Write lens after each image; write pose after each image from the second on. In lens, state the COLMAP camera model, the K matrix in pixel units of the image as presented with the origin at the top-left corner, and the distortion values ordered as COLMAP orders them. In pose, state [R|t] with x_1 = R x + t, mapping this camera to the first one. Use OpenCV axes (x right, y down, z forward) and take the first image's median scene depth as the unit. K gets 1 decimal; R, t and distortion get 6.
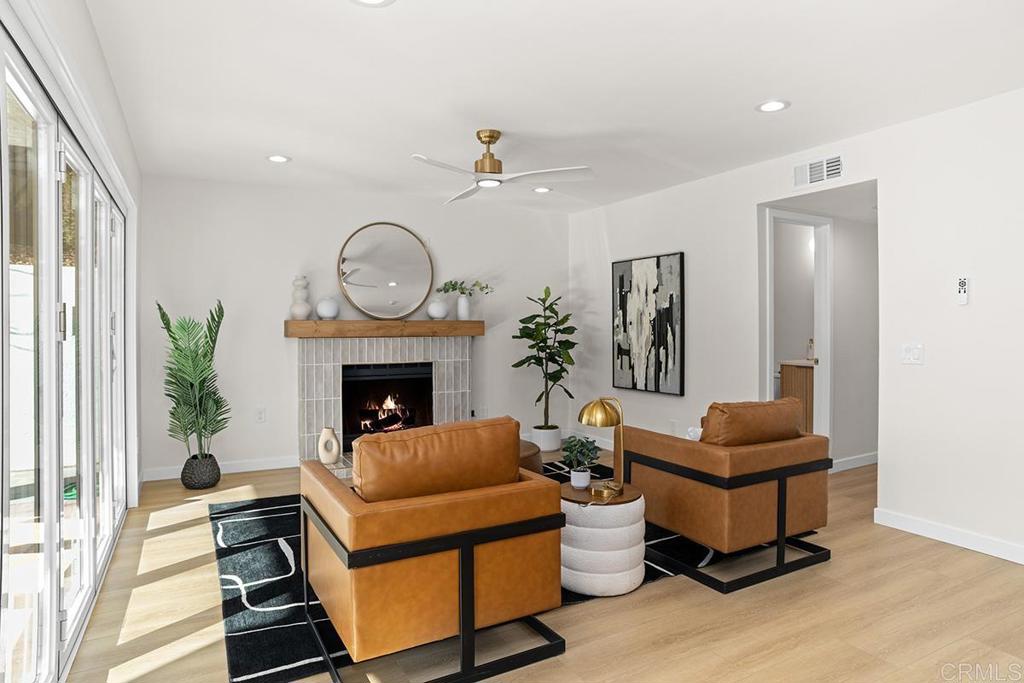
lens RADIAL K [[608.2, 0, 514.7], [0, 608.2, 330.6], [0, 0, 1]] dist [-0.096658, -0.000219]
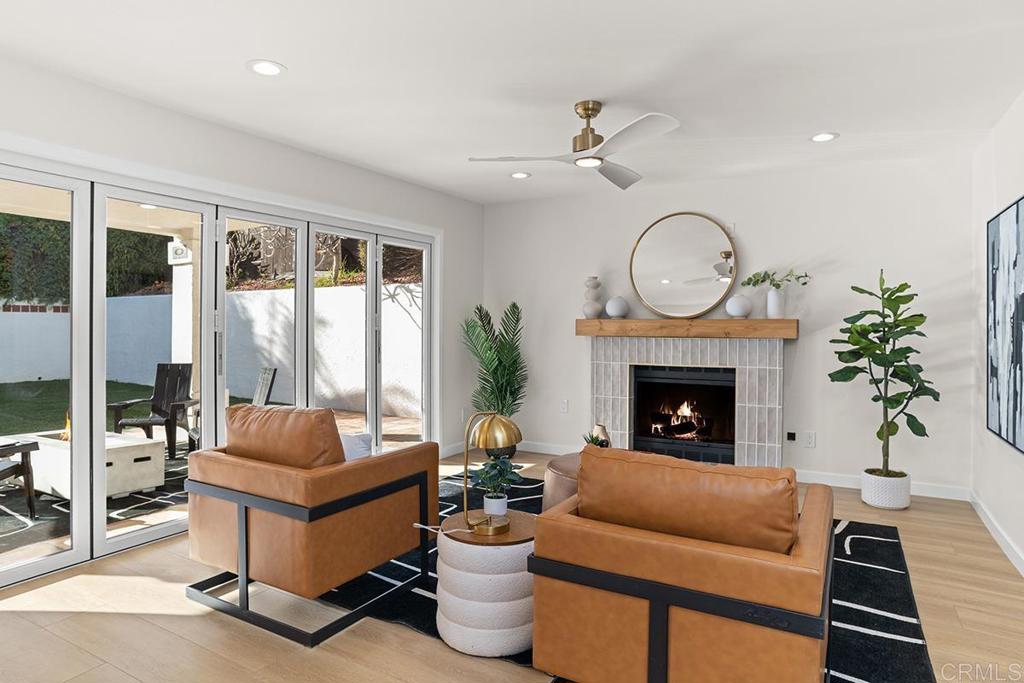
lens RADIAL K [[600.4, 0, 510.1], [0, 600.4, 328.8], [0, 0, 1]] dist [-0.023874, 0.001021]
pose [[0.541119, 0.009905, -0.840888, 0.416244], [-0.011412, 0.999925, 0.004435, -0.003811], [0.840868, 0.007196, 0.541192, 0.284521]]
